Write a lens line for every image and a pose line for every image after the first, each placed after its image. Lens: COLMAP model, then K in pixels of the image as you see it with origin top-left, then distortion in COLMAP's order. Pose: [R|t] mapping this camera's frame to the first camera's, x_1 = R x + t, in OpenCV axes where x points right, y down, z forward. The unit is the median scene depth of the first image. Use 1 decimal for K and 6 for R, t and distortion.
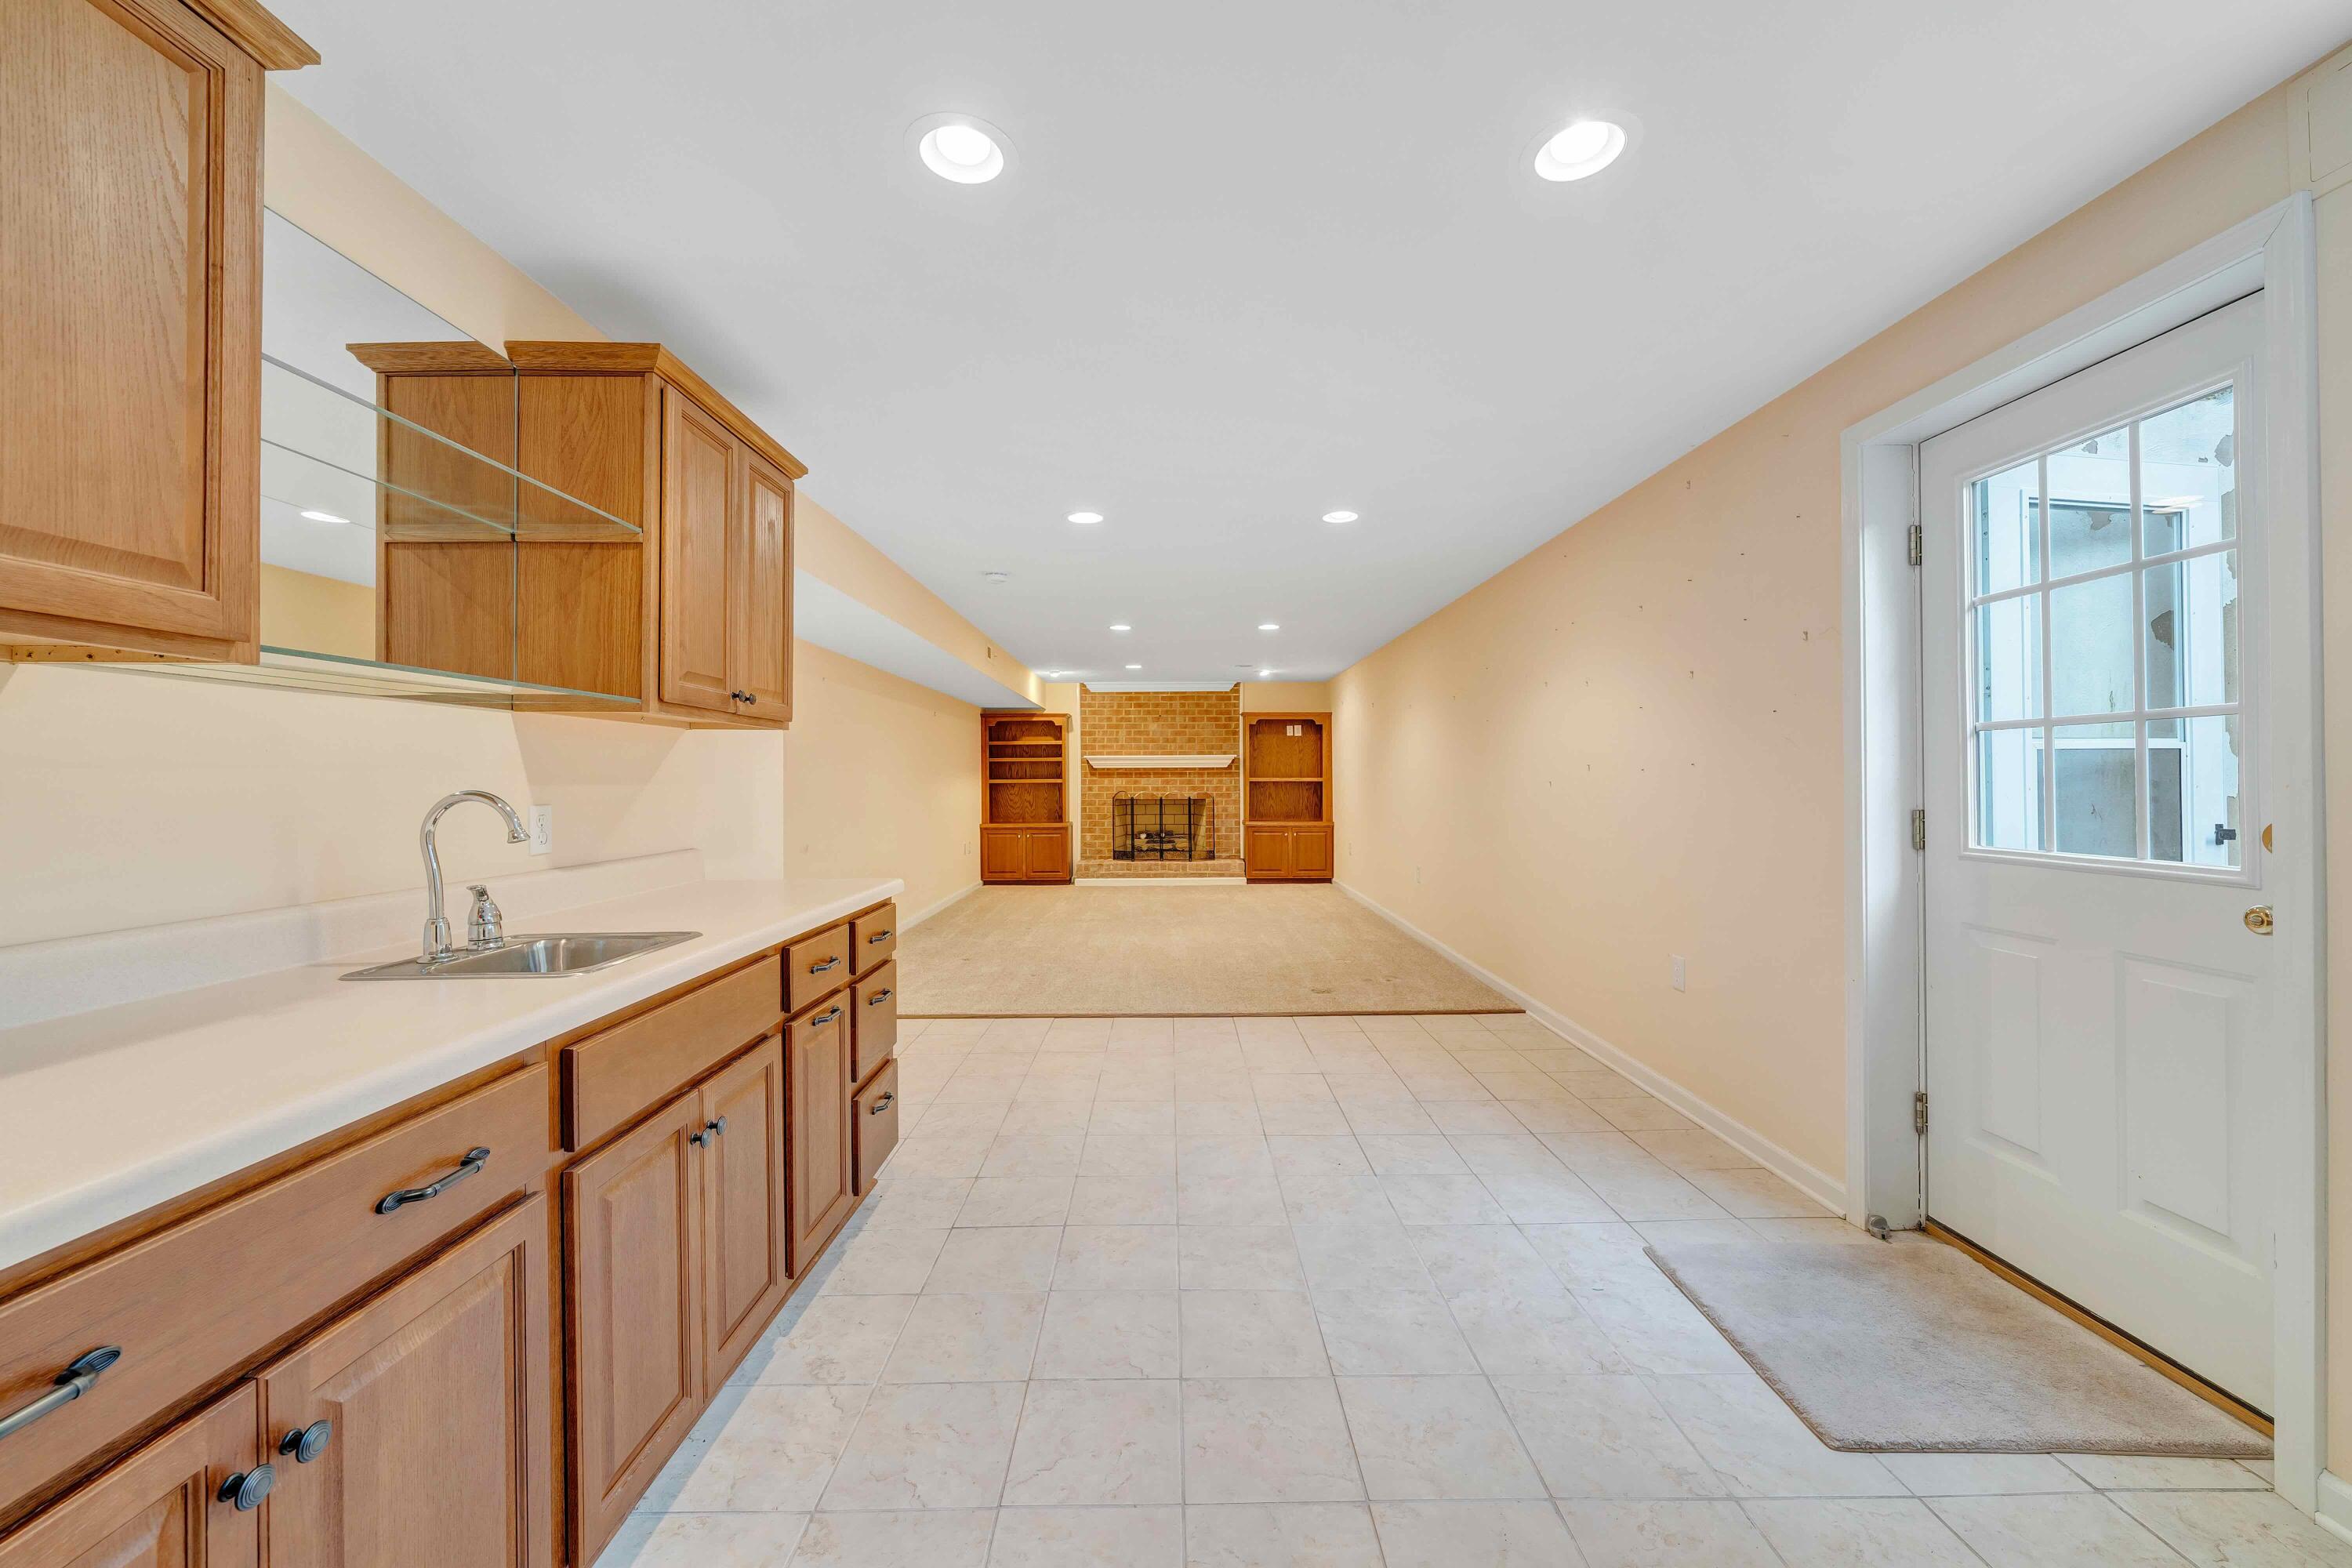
lens RADIAL K [[865.8, 0, 1180.7], [0, 865.8, 776.9], [0, 0, 1]] dist [0.001210, 0.000188]
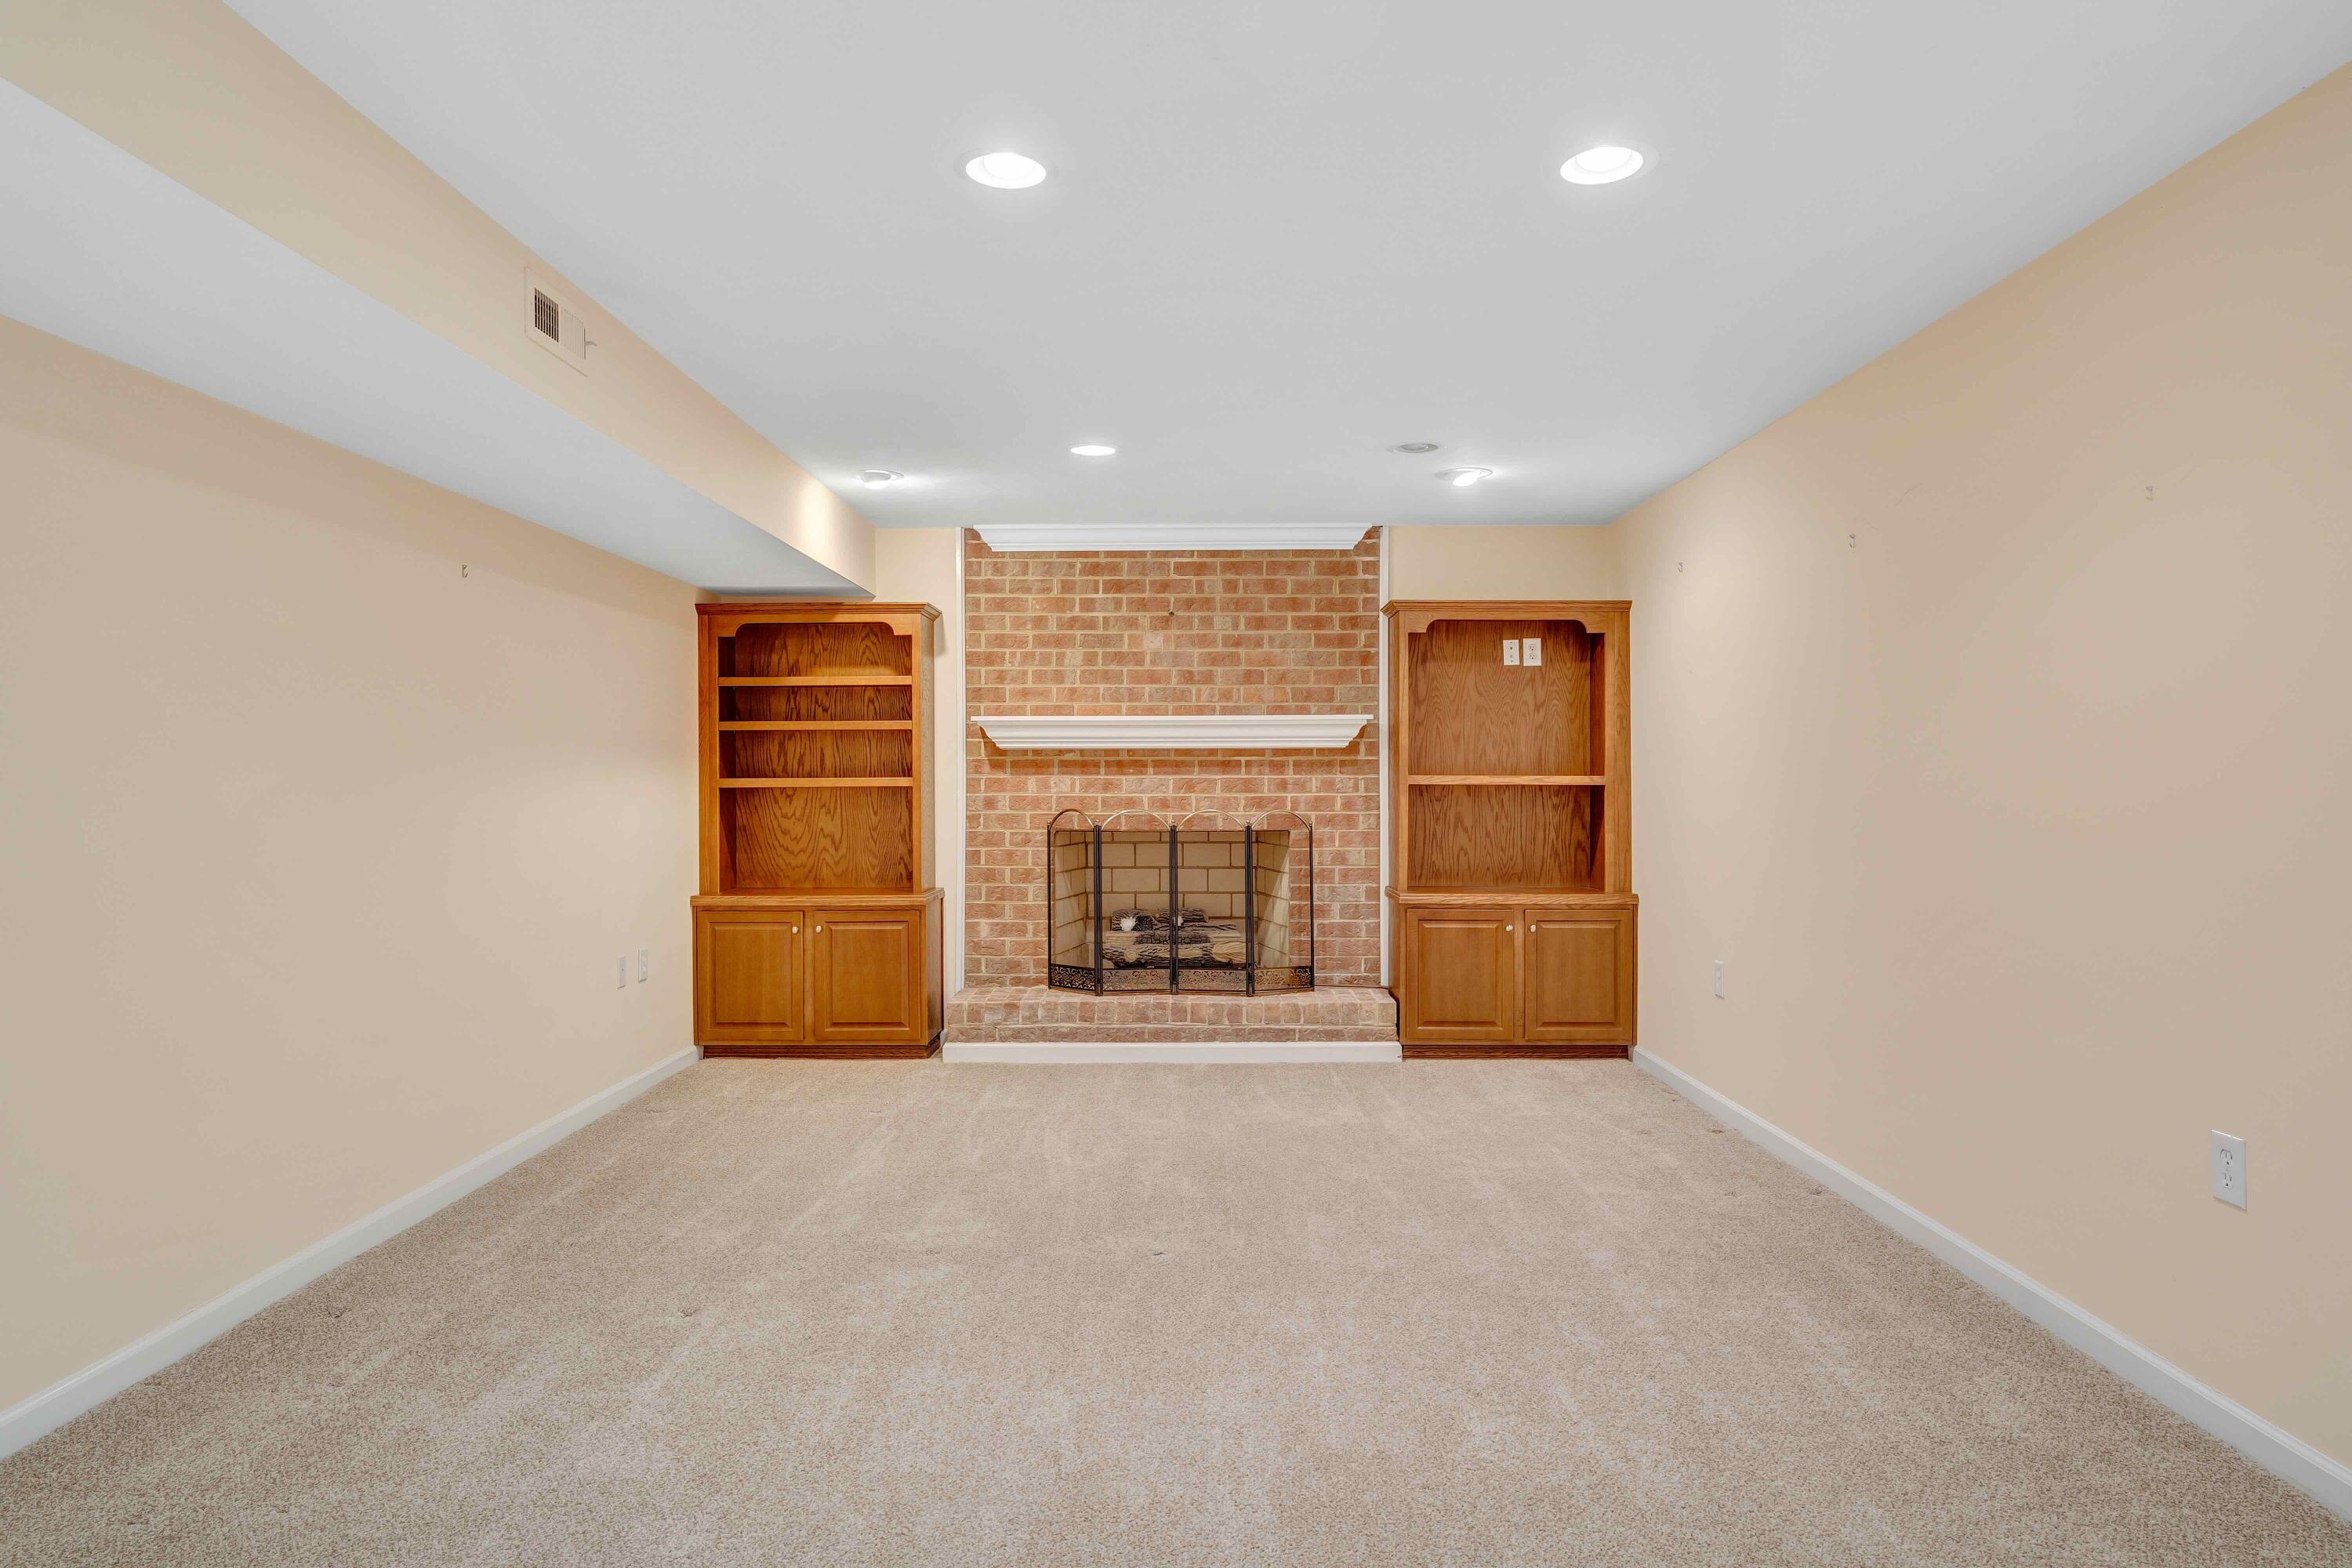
lens RADIAL K [[1357.9, 0, 1134.7], [0, 1357.9, 774.7], [0, 0, 1]] dist [0.005616, 0.000325]
pose [[0.998543, 0.002785, -0.053882, -0.007583], [-0.002865, 0.999995, -0.001407, 0.002032], [0.053878, 0.001559, 0.998546, 0.400556]]
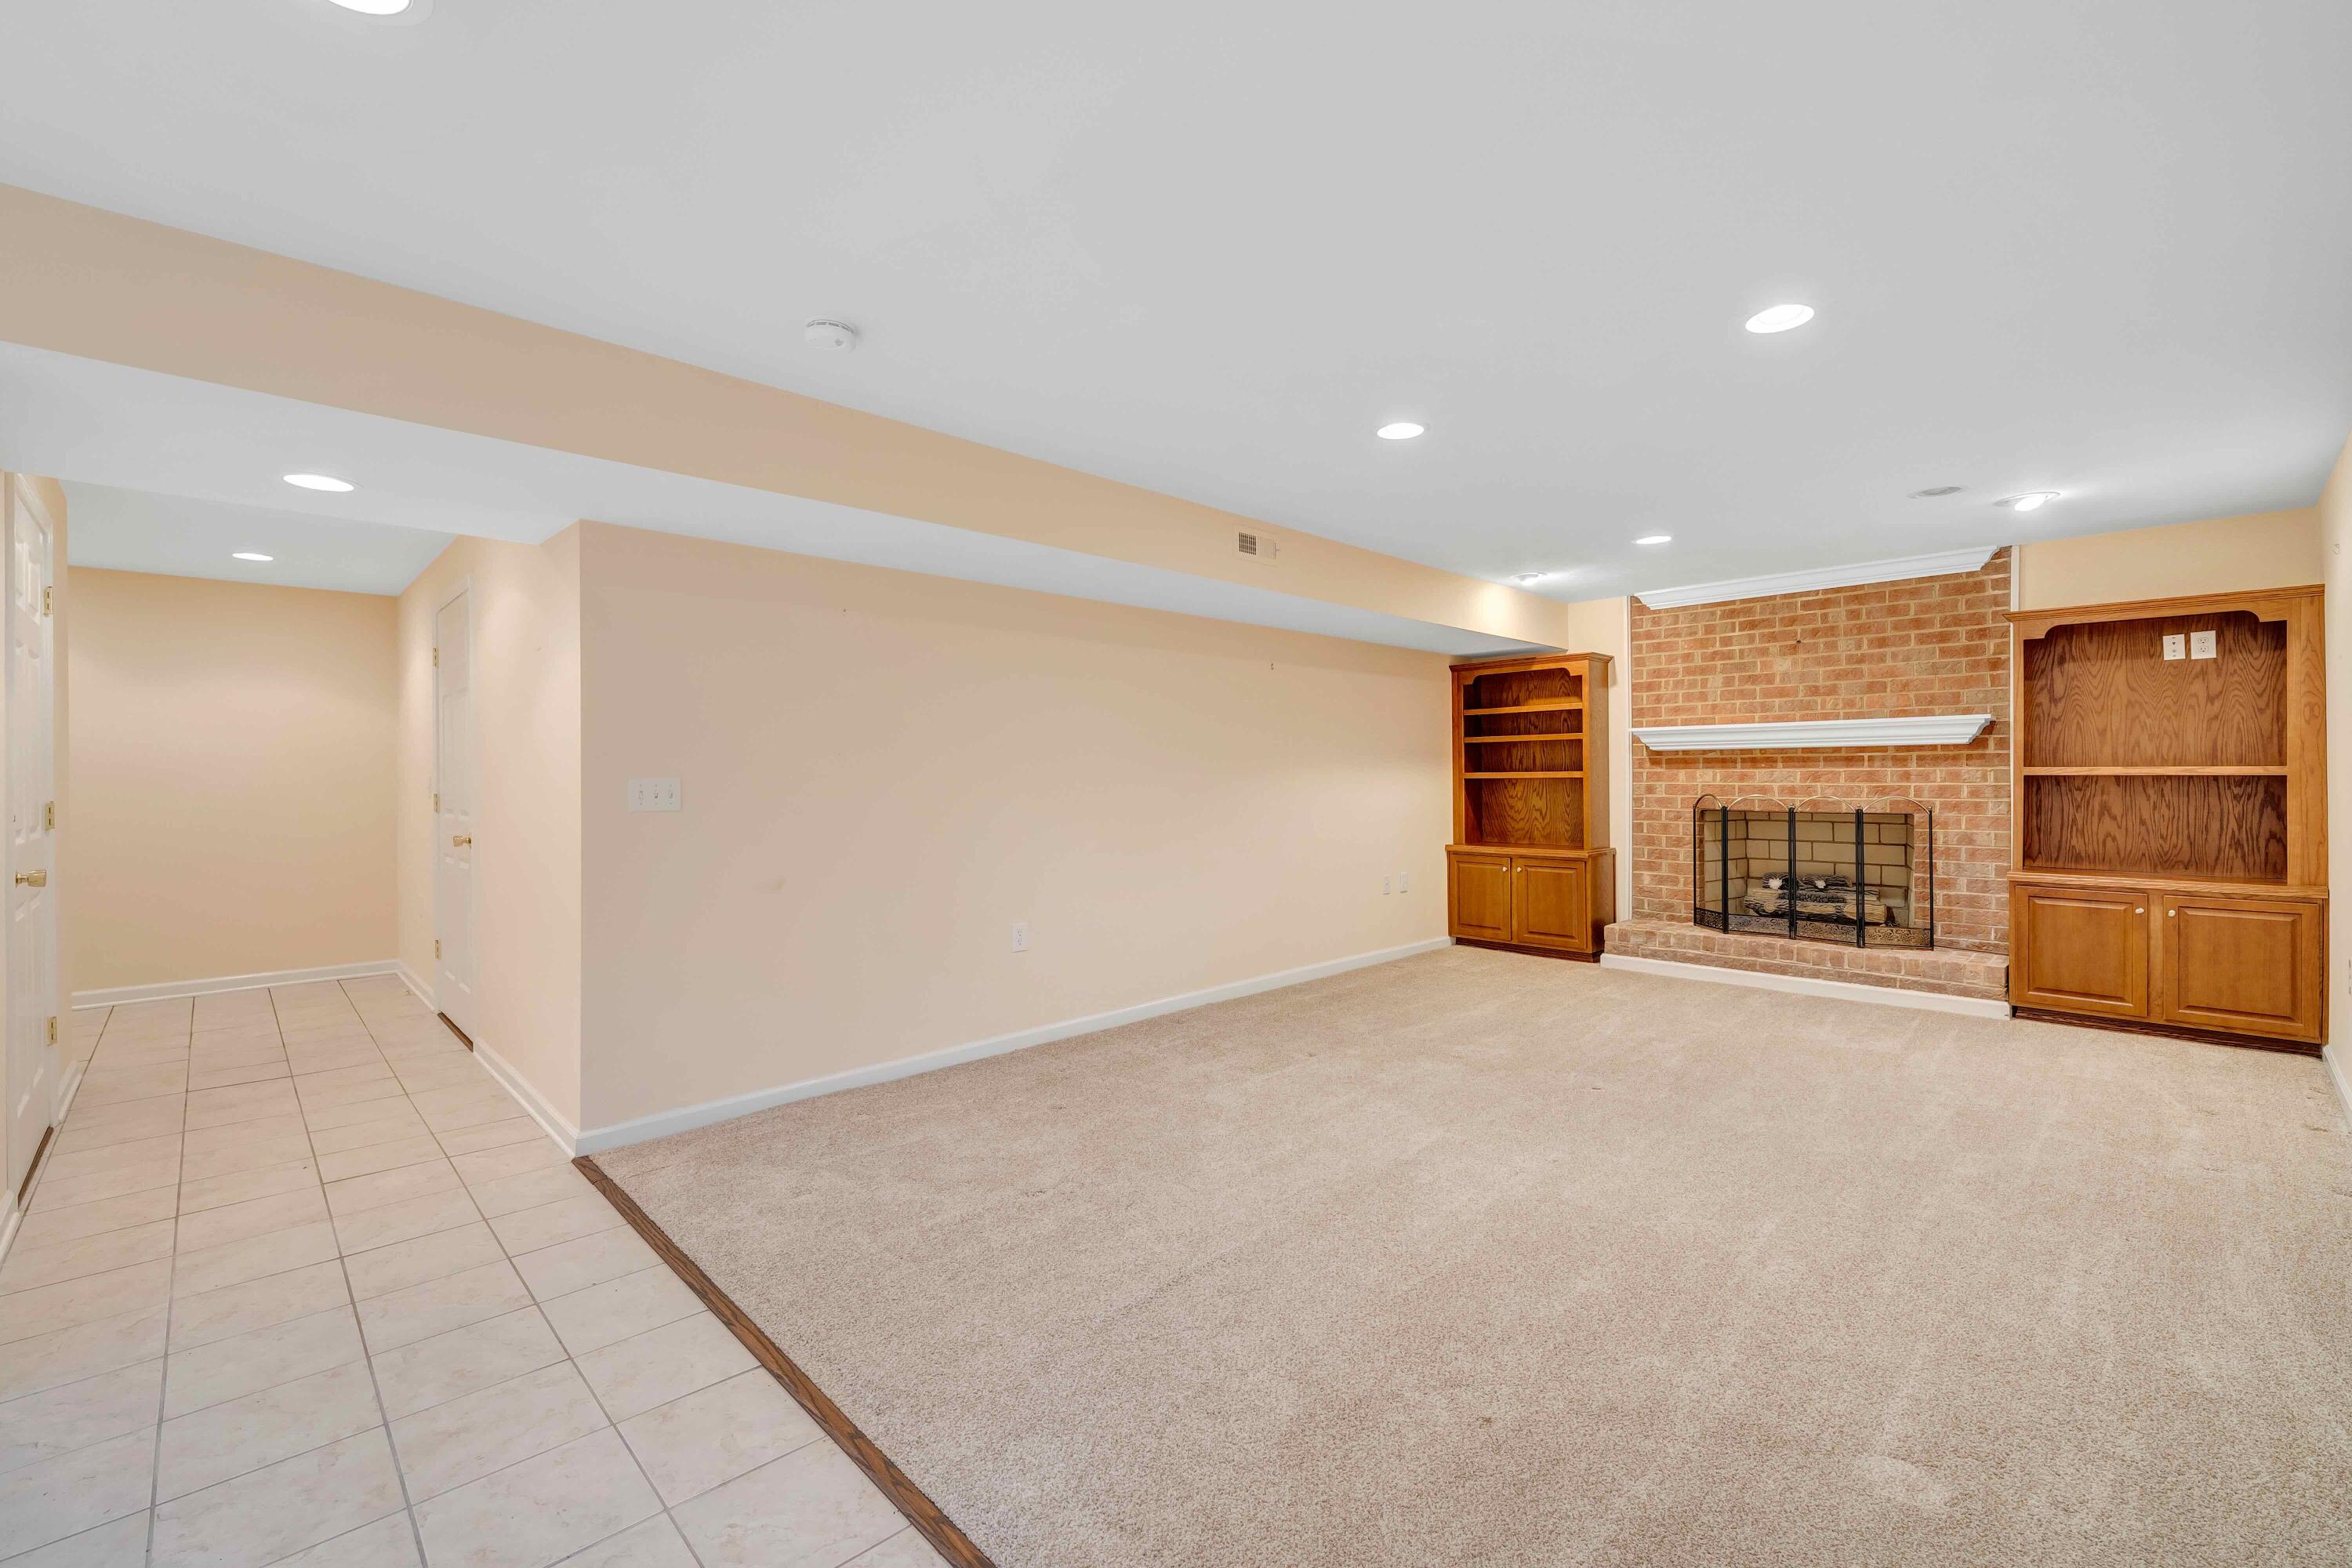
lens RADIAL K [[971.7, 0, 1221.0], [0, 971.7, 773.9], [0, 0, 1]] dist [0.001039, 0.000143]
pose [[0.692451, -0.000646, -0.721465, 0.148364], [0.003993, 0.999988, 0.002937, 0.001480], [0.721454, -0.004914, 0.692445, 0.386053]]
